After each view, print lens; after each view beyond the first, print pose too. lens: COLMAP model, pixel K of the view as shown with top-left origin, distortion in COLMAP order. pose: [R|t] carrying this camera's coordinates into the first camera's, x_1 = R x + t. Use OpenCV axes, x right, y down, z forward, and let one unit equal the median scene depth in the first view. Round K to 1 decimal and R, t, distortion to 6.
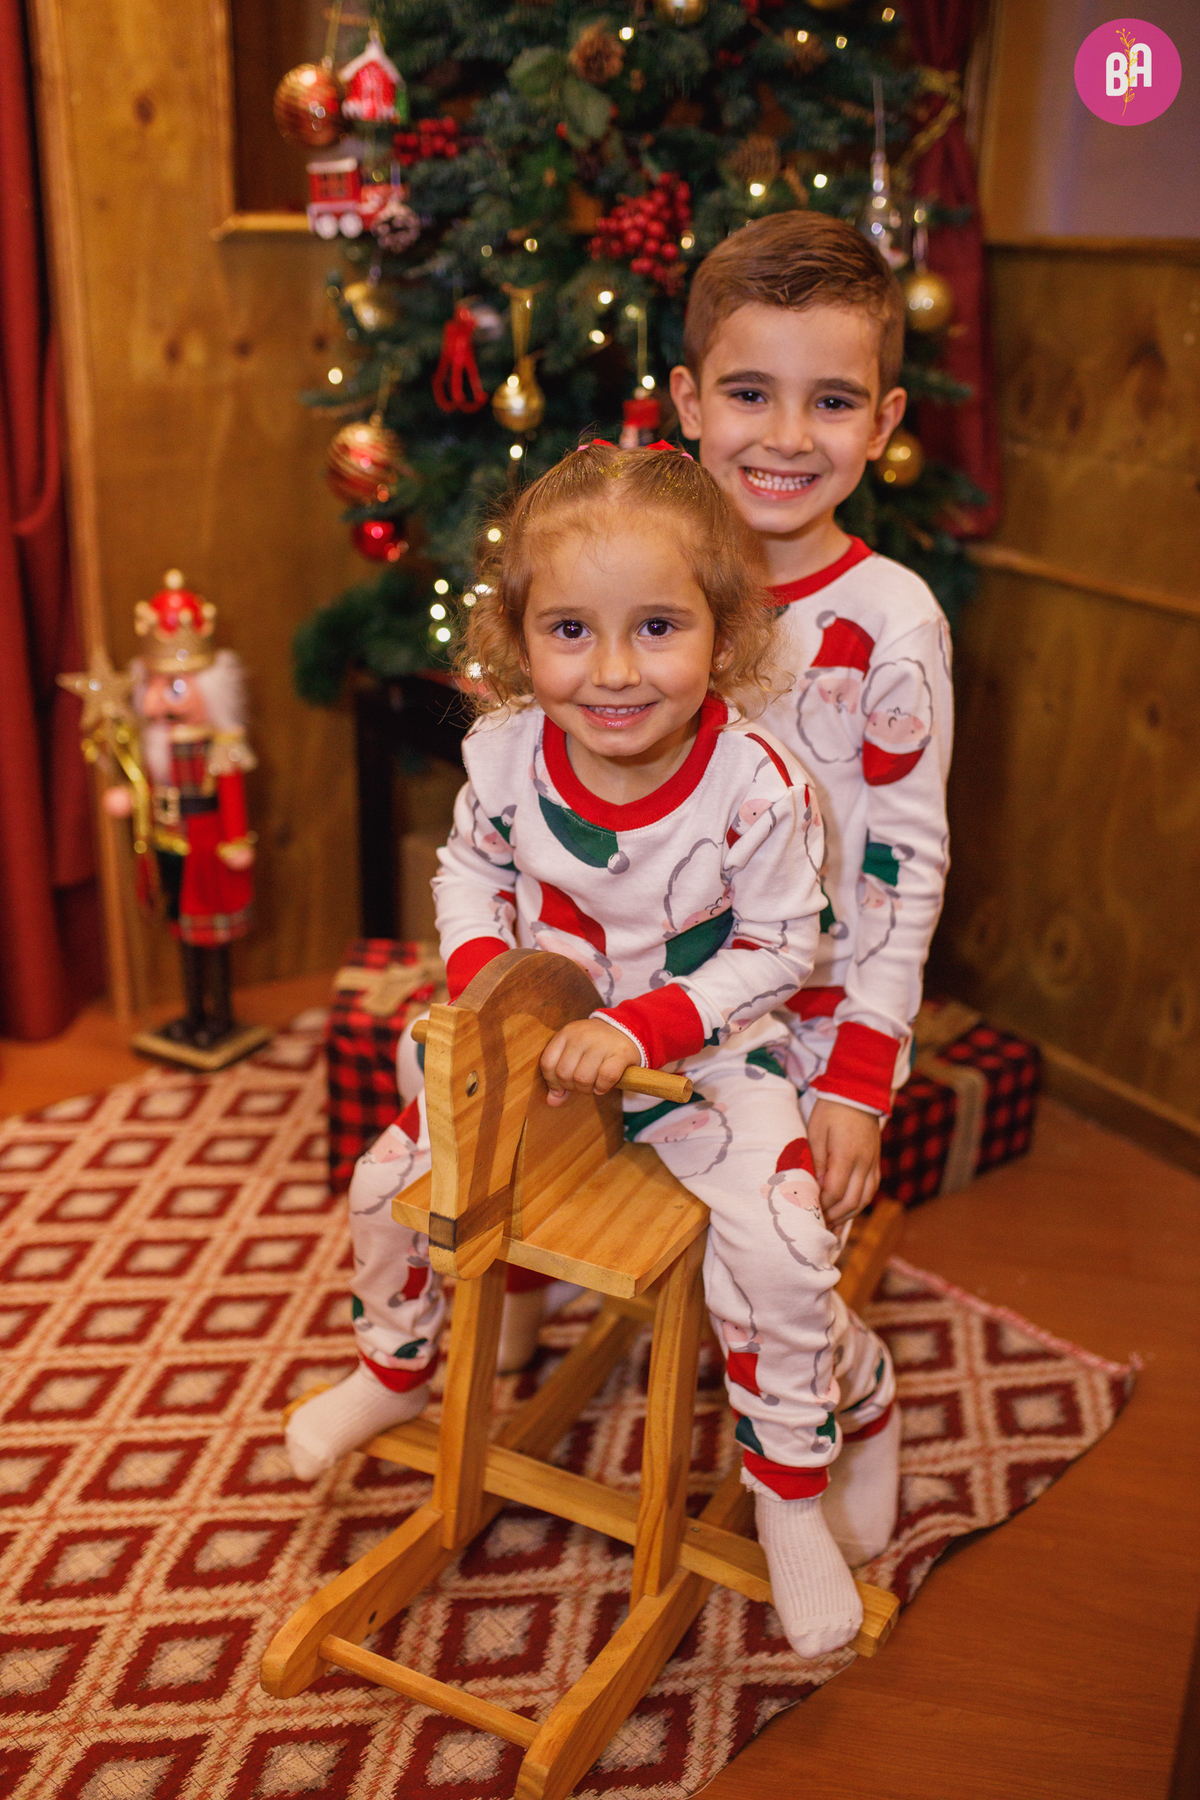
lens RADIAL K [[1794.4, 0, 602.5], [0, 1794.4, 910.6], [0, 0, 1]] dist [-0.018086, 0.000000]
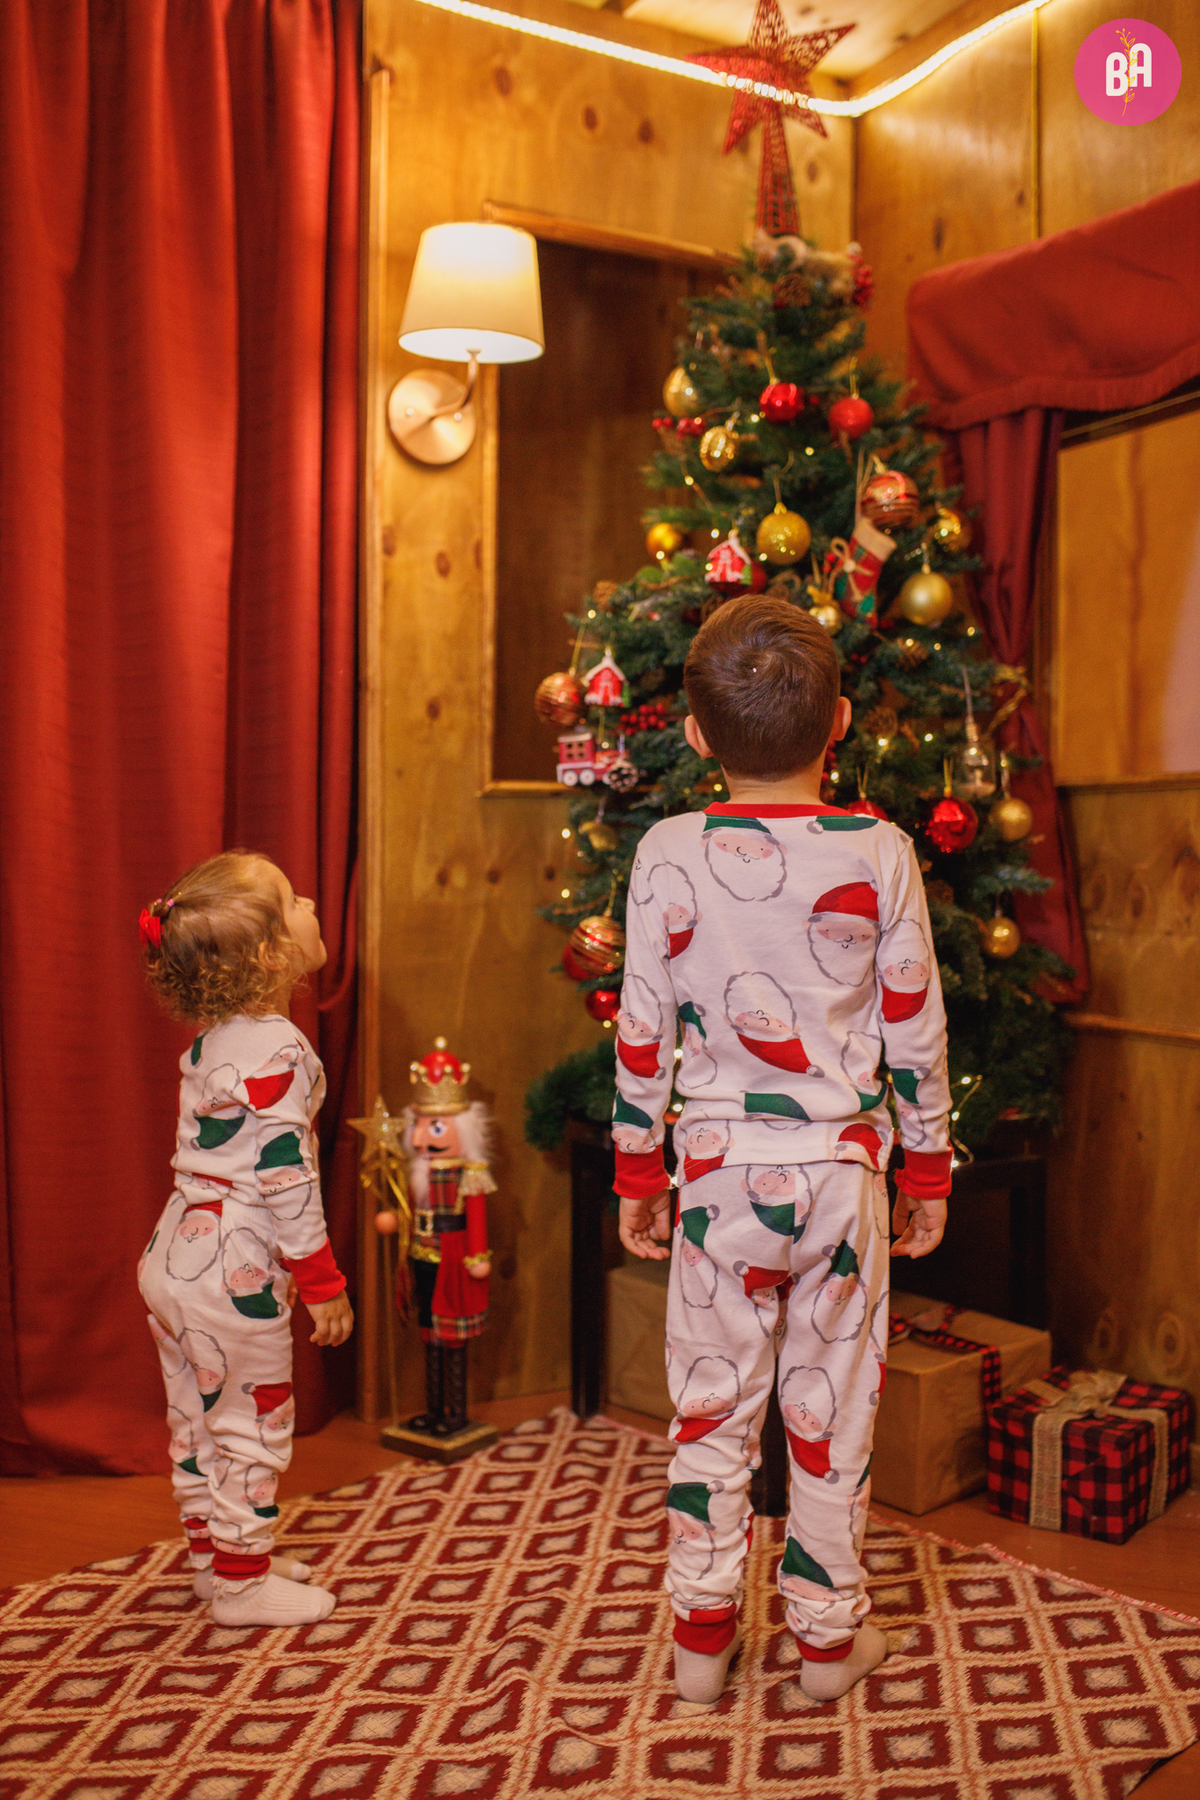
lens RADIAL K [[1794.4, 0, 606.8], [0, 1794.4, 893.5], [0, 0, 1]] dist [-0.018086, 0.000000]
pose [[0.997699, -0.020139, -0.064745, -0.036349], [-0.003379, 0.938922, -0.344114, 0.170367], [0.067720, 0.343541, 0.936693, -0.255284]]
